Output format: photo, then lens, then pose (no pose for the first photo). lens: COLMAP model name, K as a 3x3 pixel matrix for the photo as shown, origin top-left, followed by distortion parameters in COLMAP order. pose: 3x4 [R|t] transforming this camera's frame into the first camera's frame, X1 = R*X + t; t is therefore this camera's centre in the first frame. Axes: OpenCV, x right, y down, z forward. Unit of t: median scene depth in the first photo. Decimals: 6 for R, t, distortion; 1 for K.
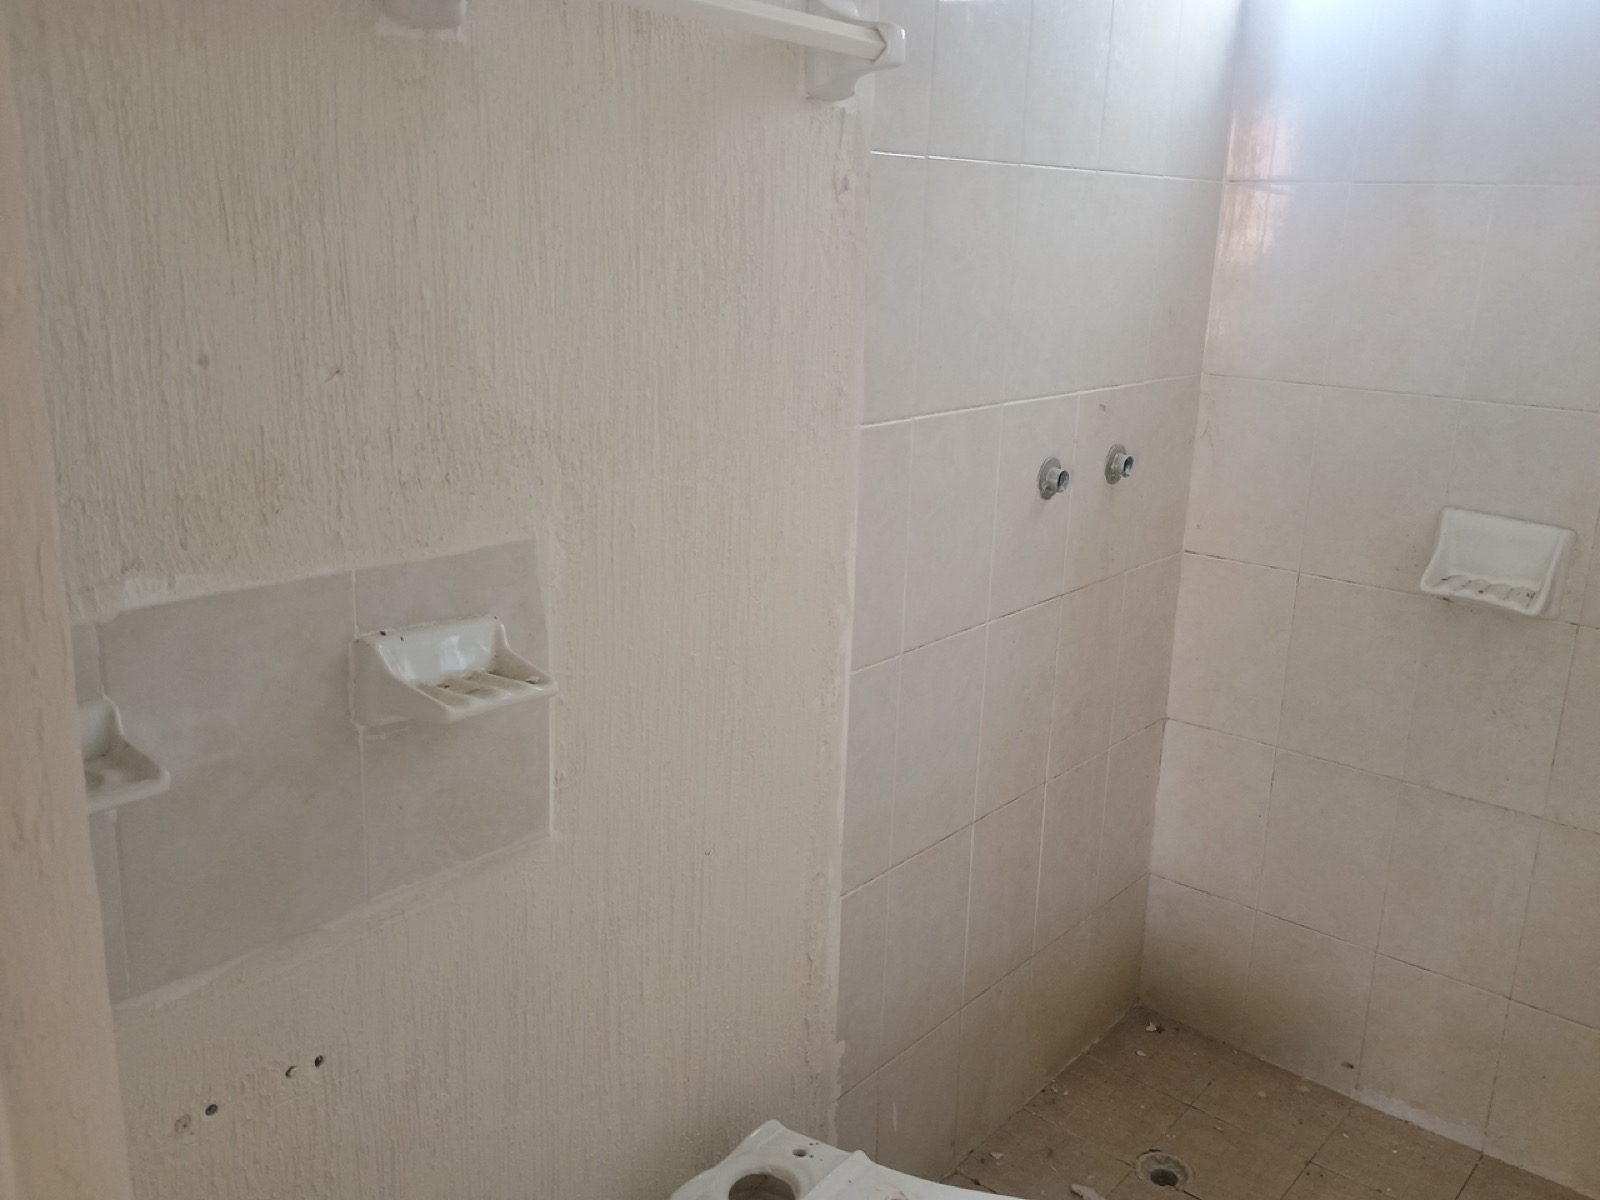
lens RADIAL K [[1417.1, 0, 796.9], [0, 1417.1, 594.1], [0, 0, 1]] dist [0.054787, -0.075258]
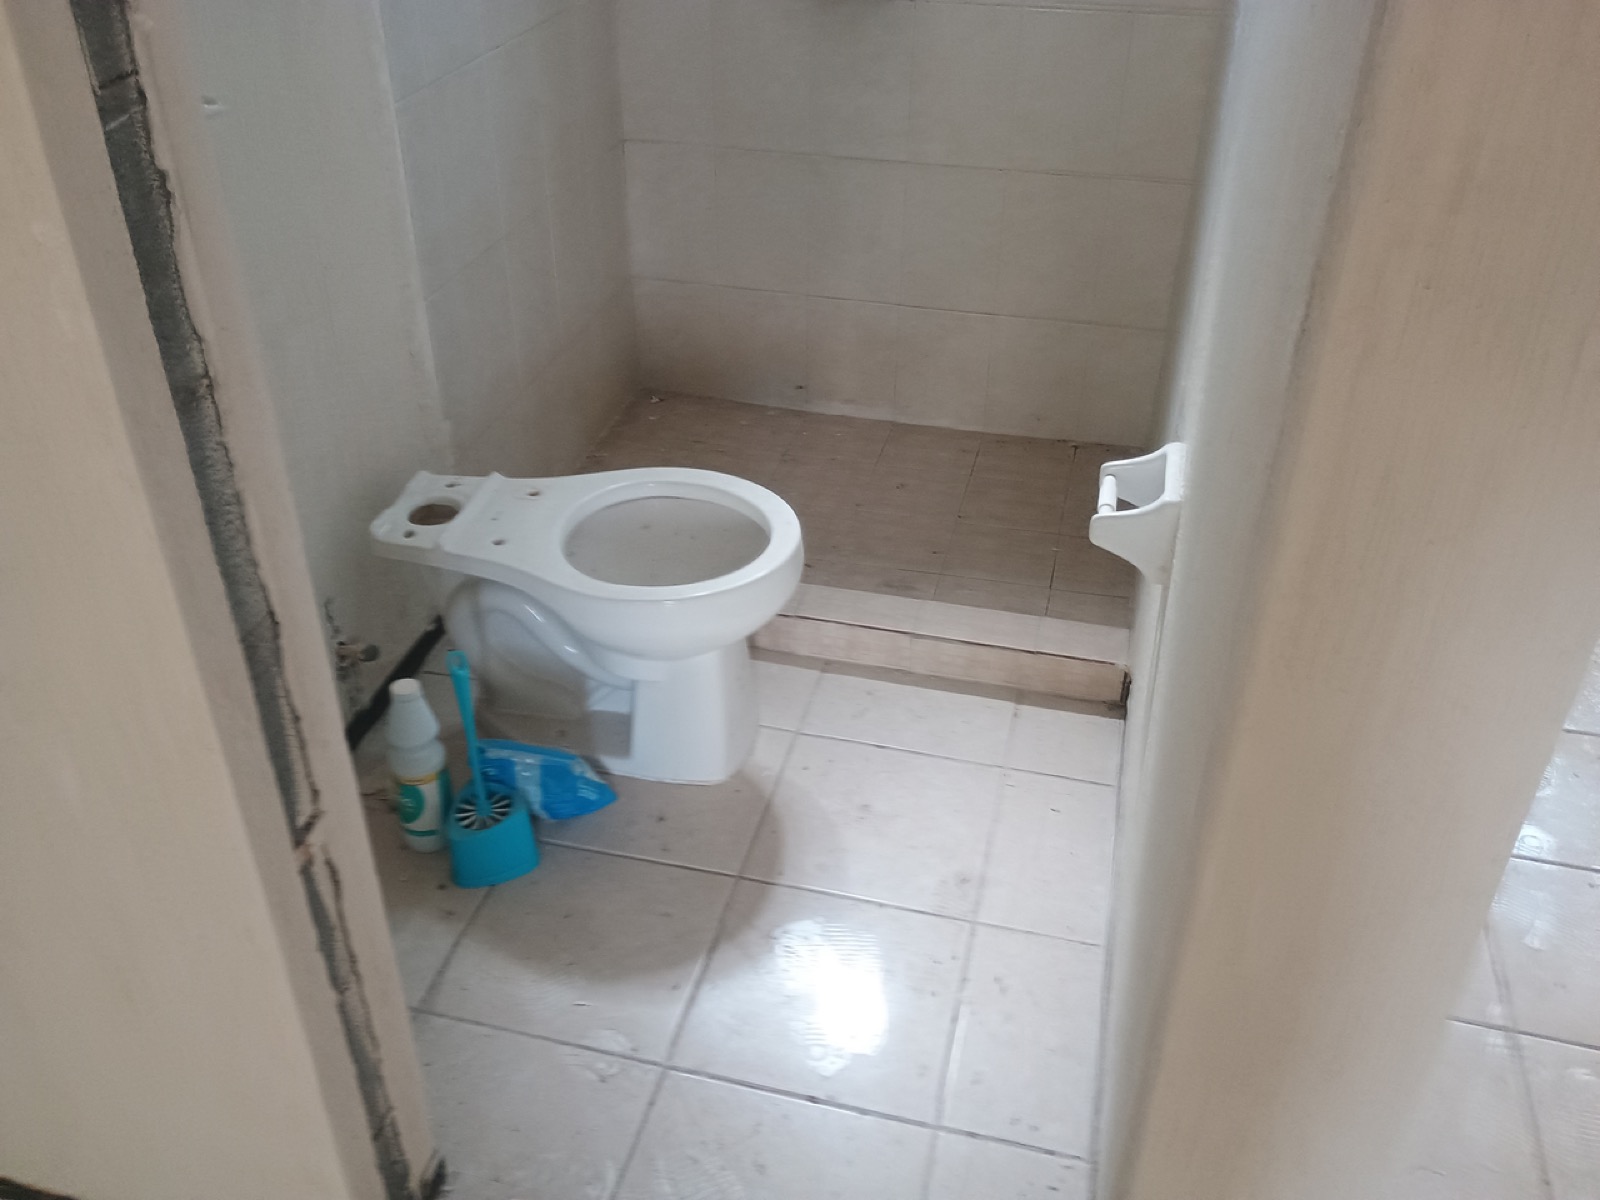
lens RADIAL K [[1417.1, 0, 796.9], [0, 1417.1, 602.6], [0, 0, 1]] dist [0.054787, -0.075258]
pose [[0.897506, -0.261764, 0.354912, -0.150981], [0.135877, 0.929772, 0.342144, 0.062275], [-0.419549, -0.258852, 0.870043, -0.226183]]
